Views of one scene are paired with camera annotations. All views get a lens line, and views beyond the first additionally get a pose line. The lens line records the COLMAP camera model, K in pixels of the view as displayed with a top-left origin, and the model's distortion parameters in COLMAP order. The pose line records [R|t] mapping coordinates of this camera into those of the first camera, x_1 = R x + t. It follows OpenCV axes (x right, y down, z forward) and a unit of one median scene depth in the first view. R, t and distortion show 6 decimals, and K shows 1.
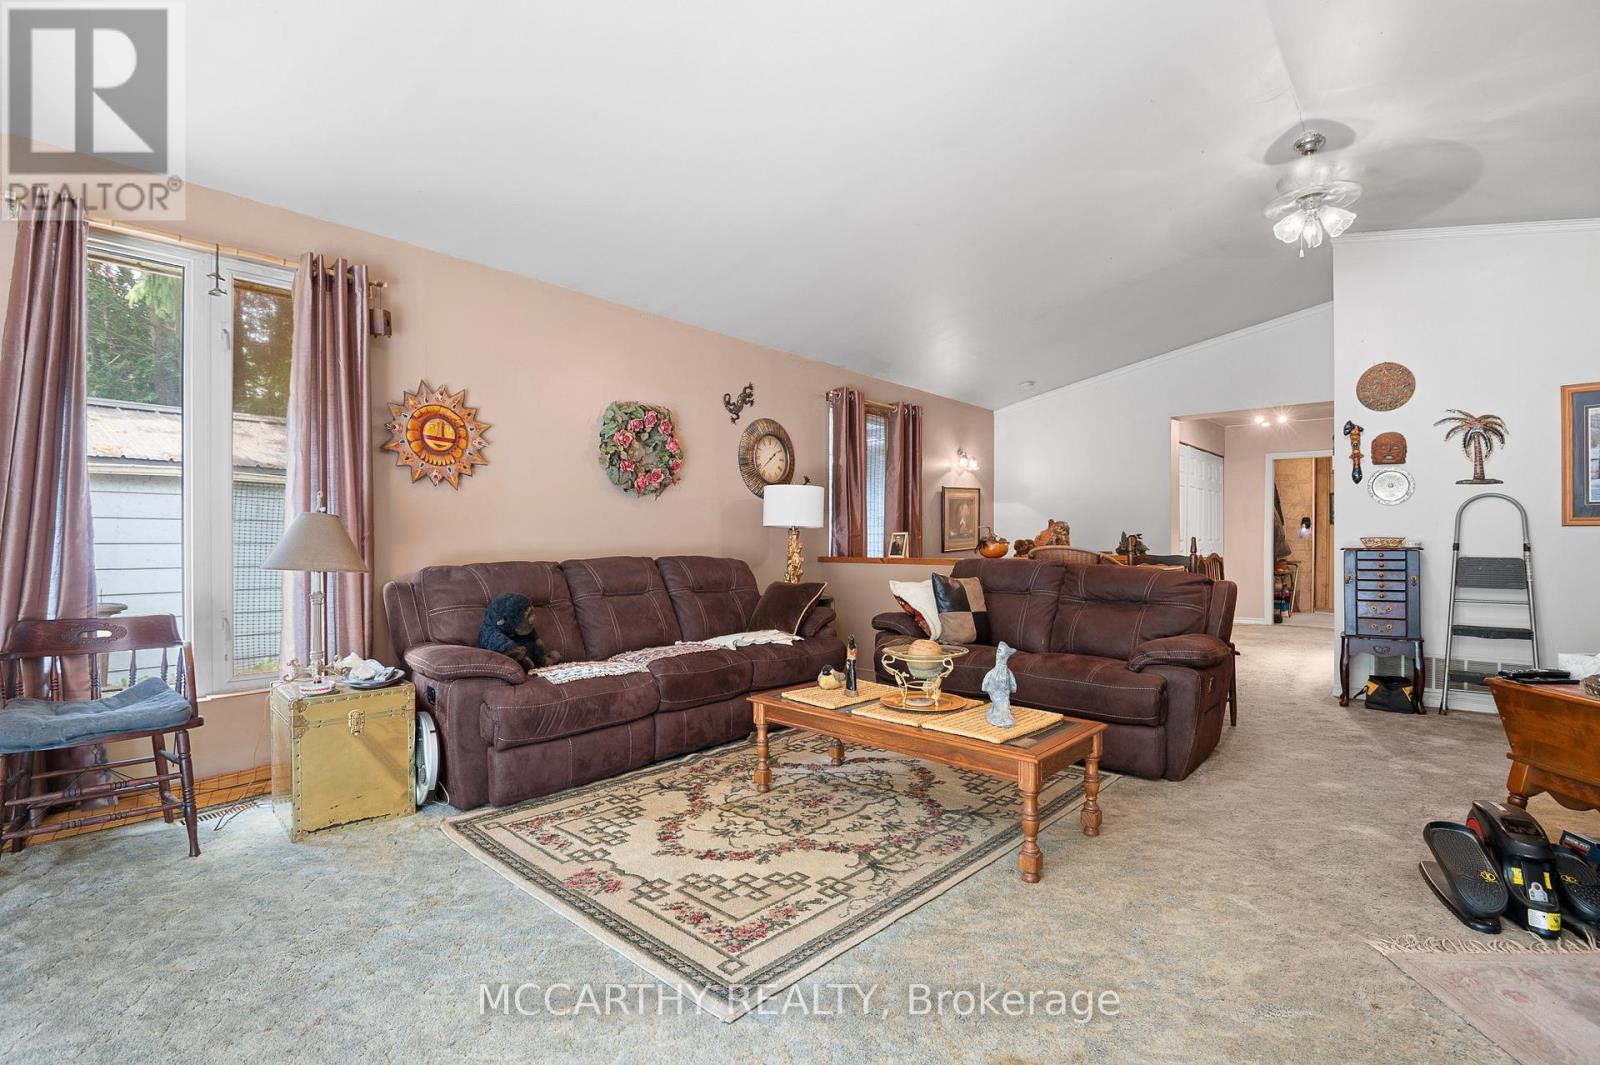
lens RADIAL K [[741.3, 0, 797.3], [0, 741.3, 539.8], [0, 0, 1]] dist [-0.011555, -0.005629]
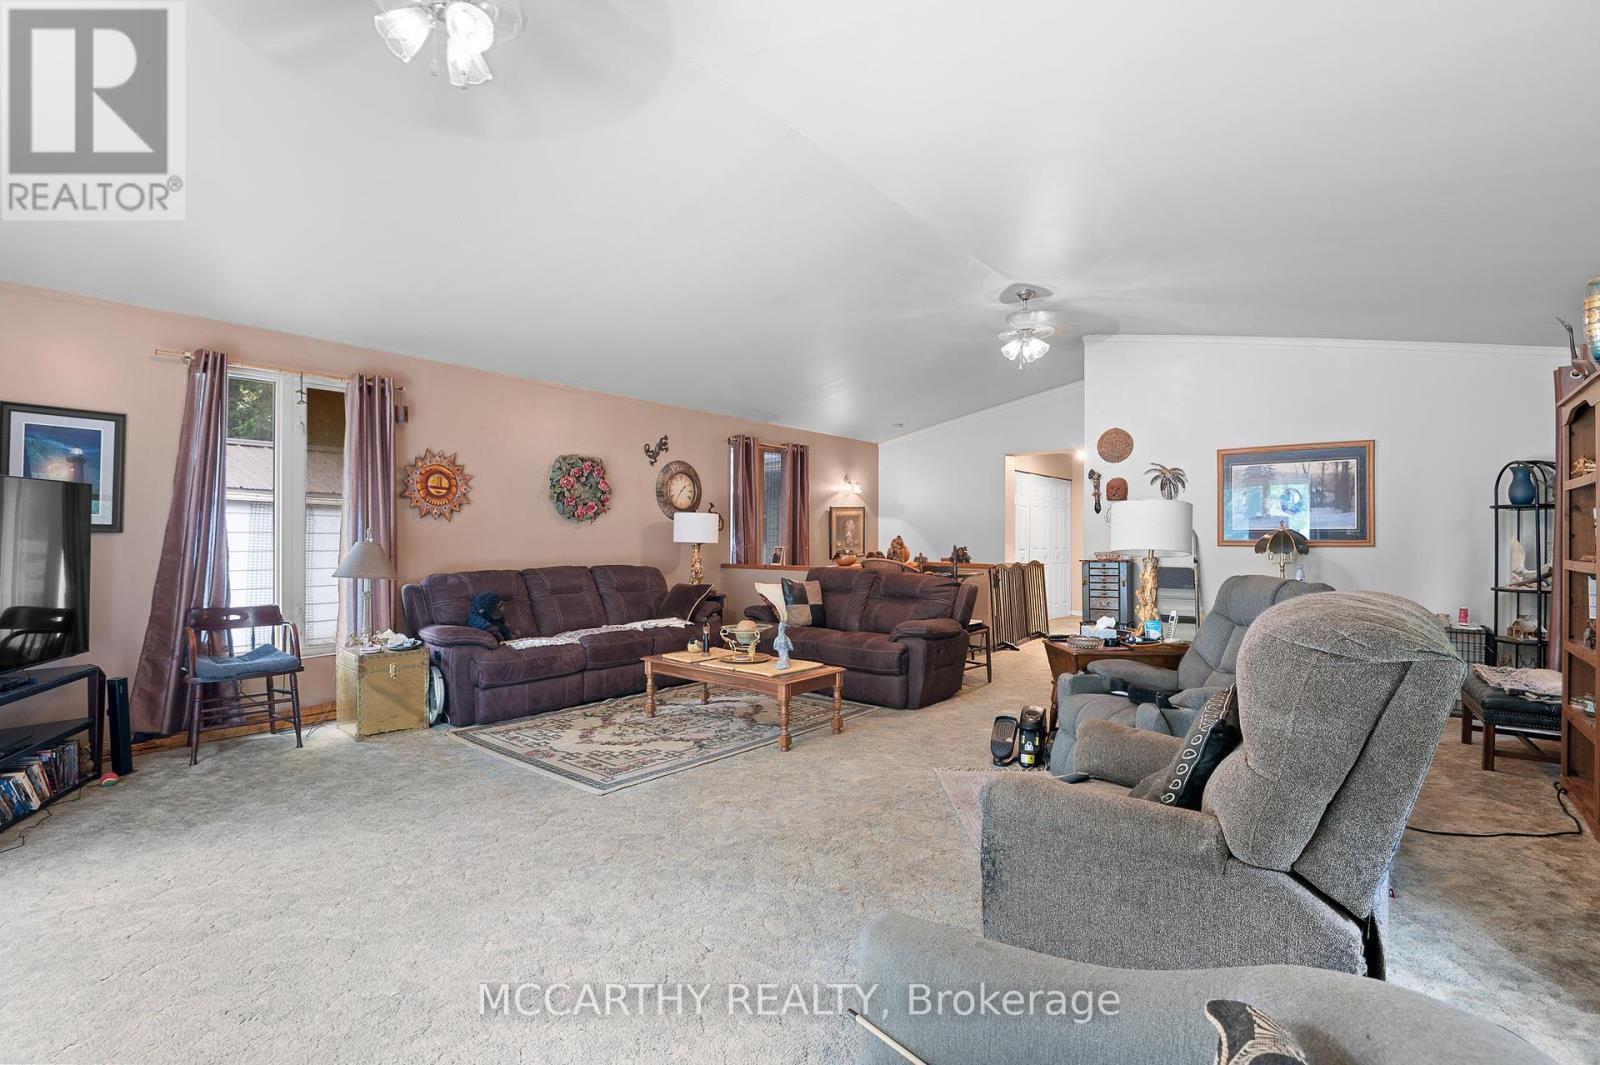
lens RADIAL K [[741.3, 0, 798.6], [0, 741.3, 532.2], [0, 0, 1]] dist [-0.011555, -0.005629]
pose [[0.998728, 0.003707, 0.050295, 0.169539], [-0.003321, 0.999964, -0.007754, -0.039690], [-0.050322, 0.007577, 0.998704, -0.538461]]
